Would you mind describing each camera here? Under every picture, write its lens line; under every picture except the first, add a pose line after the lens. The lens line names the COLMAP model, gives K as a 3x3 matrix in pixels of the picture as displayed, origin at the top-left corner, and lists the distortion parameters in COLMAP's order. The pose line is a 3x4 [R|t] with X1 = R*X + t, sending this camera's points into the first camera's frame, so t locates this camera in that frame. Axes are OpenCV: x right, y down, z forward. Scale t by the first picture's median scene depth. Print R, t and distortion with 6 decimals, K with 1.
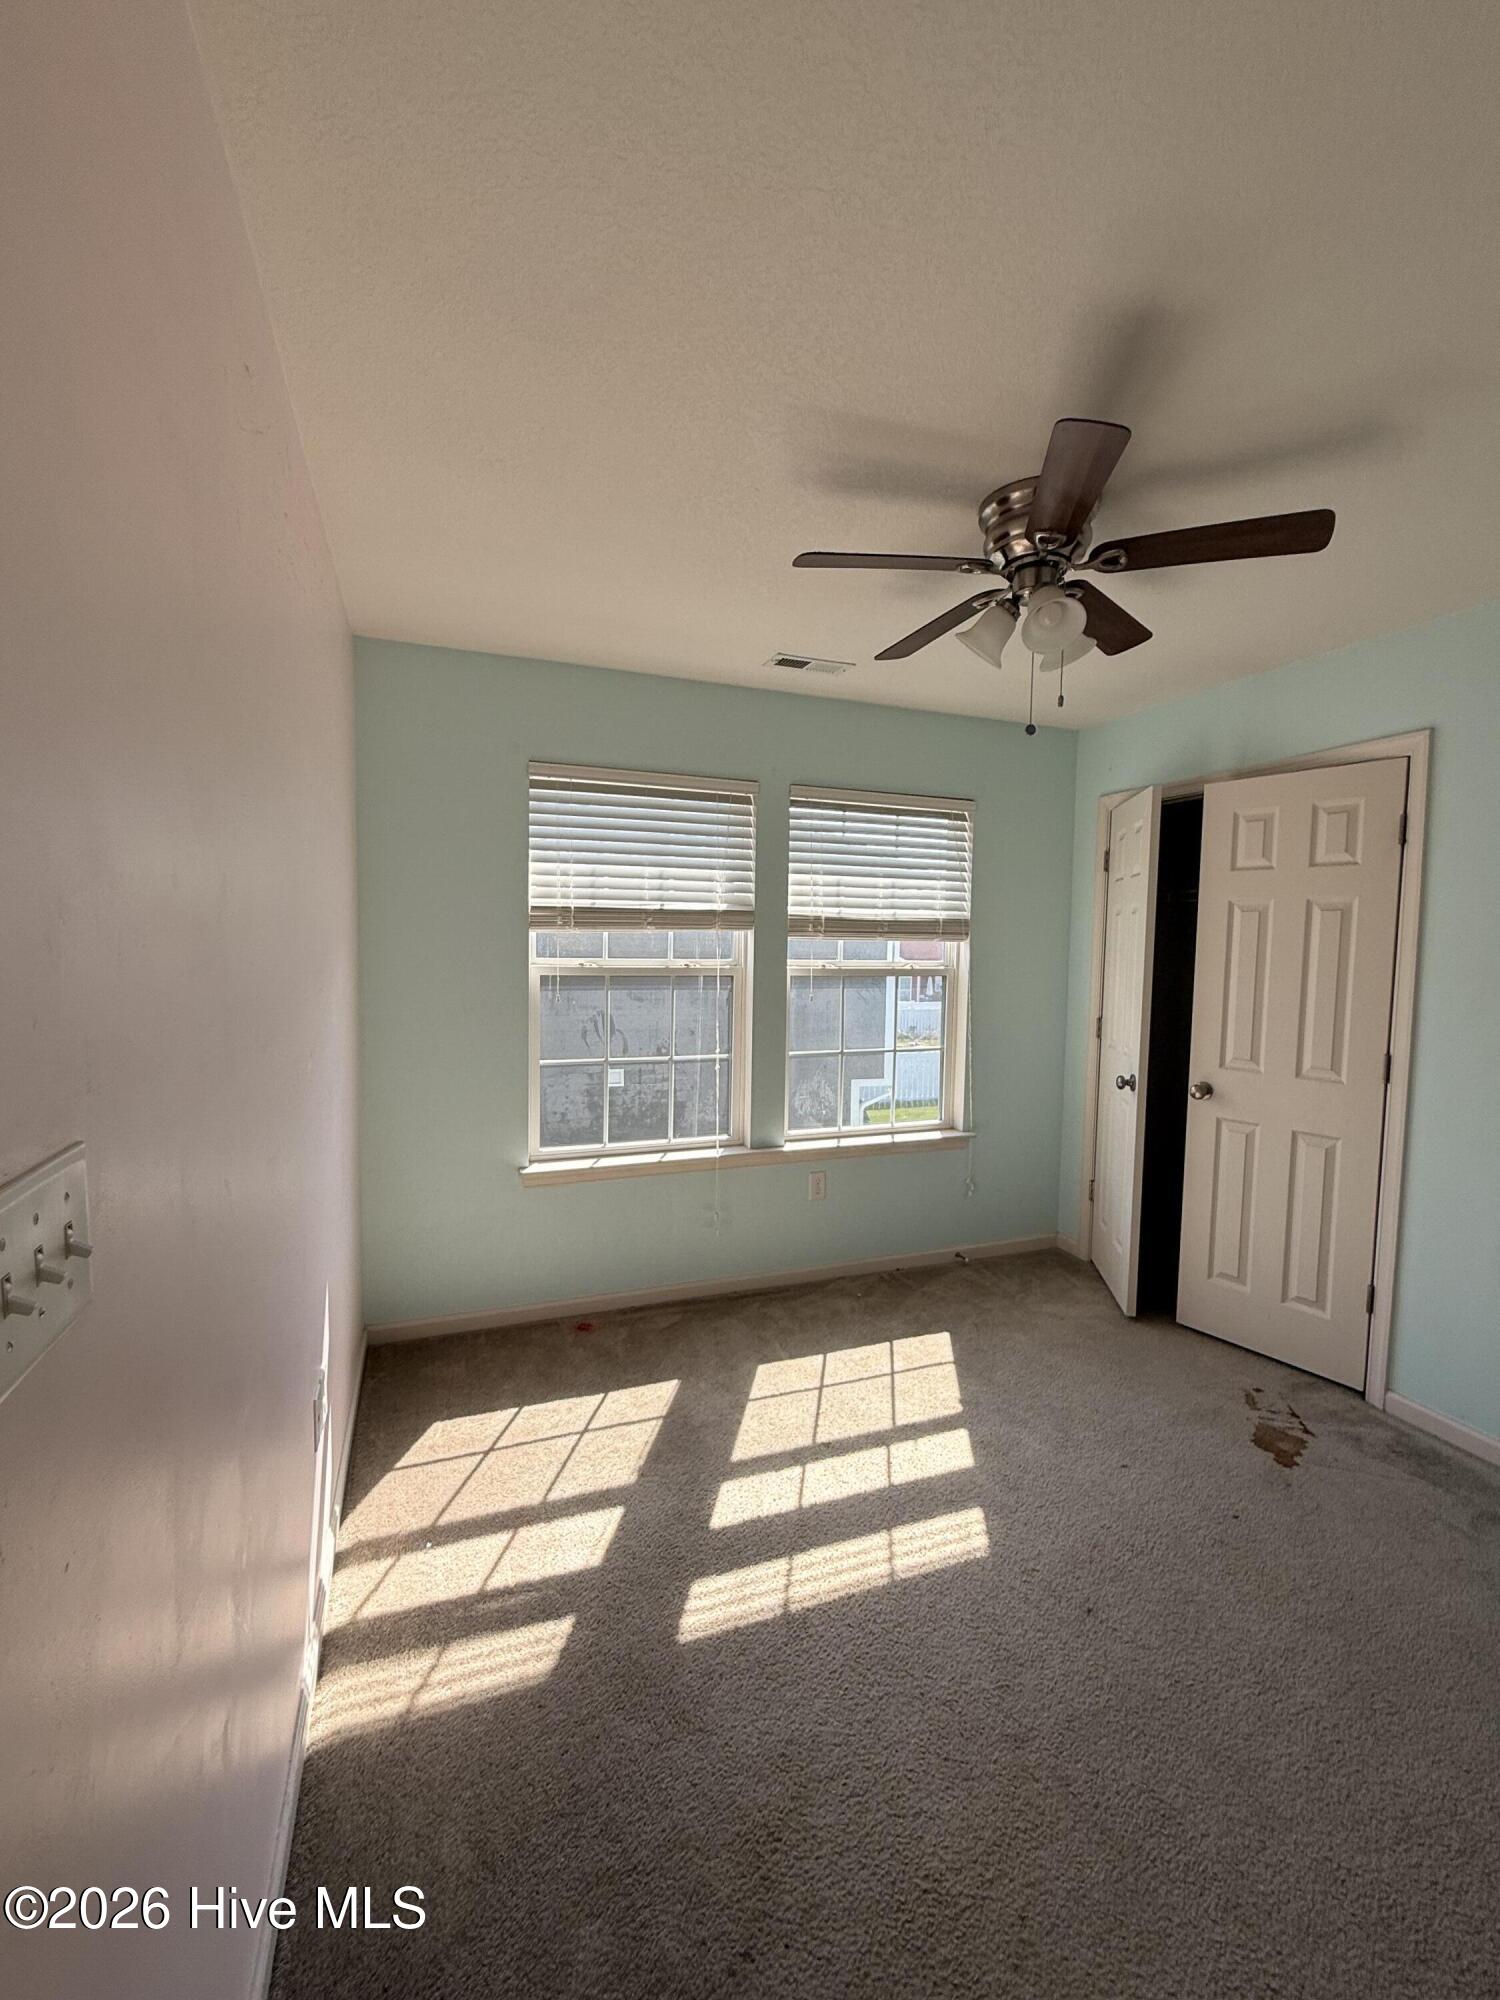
lens RADIAL K [[800.4, 0, 755.8], [0, 800.4, 993.4], [0, 0, 1]] dist [-0.002707, 0.000112]
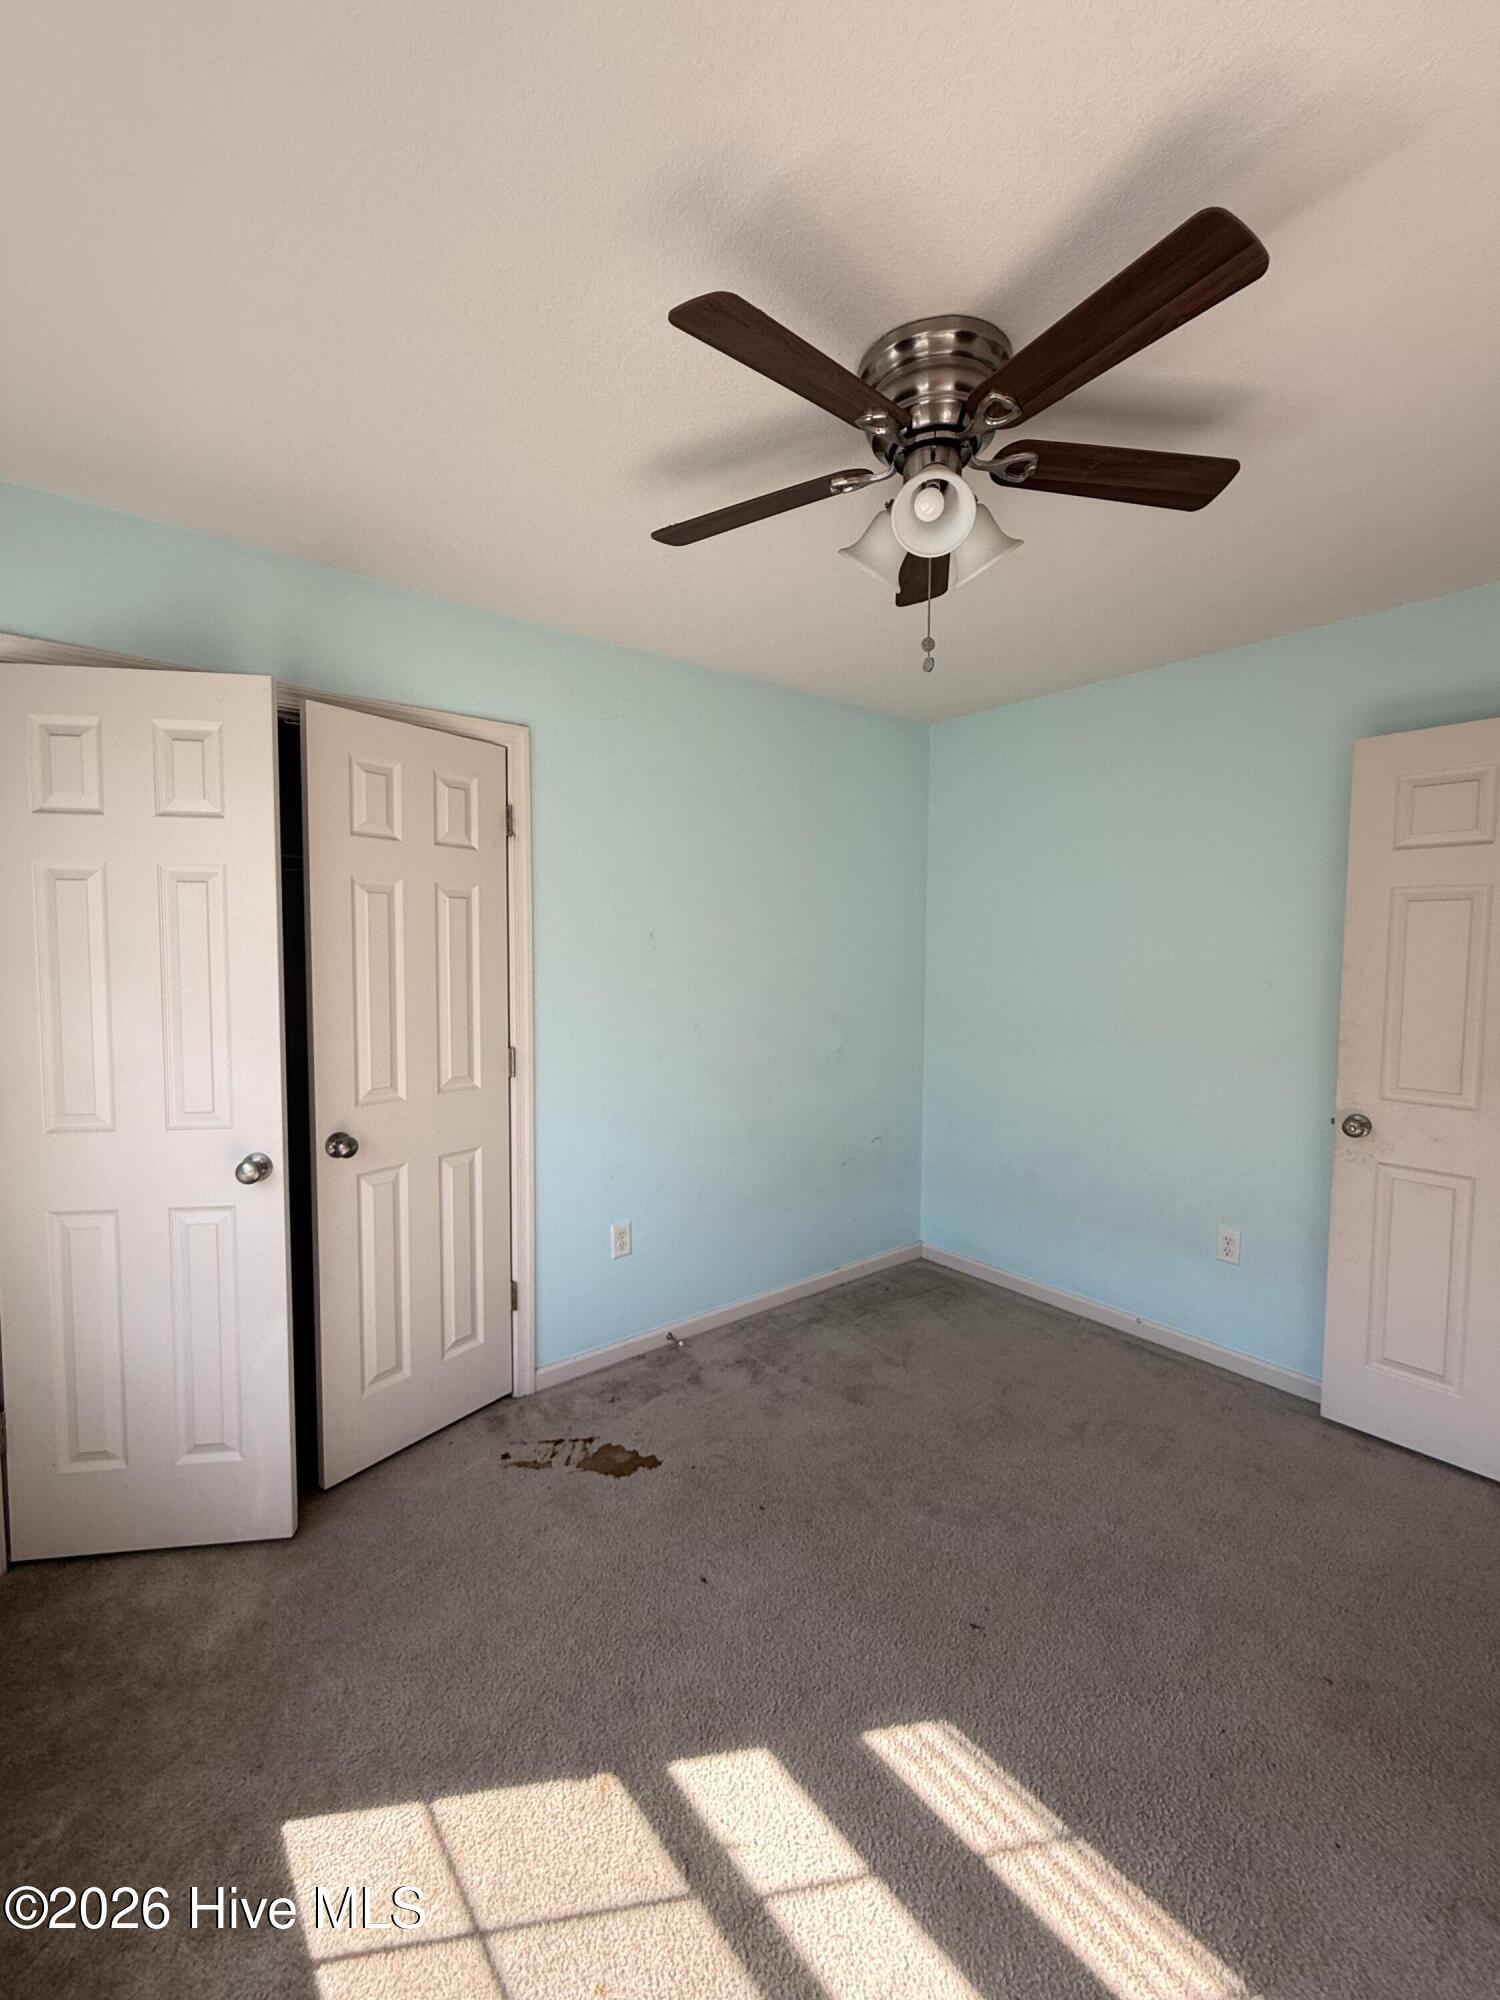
lens RADIAL K [[800.4, 0, 755.8], [0, 800.4, 993.4], [0, 0, 1]] dist [-0.002707, 0.000112]
pose [[-0.320248, -0.055762, 0.945691, -0.265260], [0.018498, 0.997708, 0.065093, -0.061918], [-0.947153, 0.038339, -0.318482, 1.023557]]
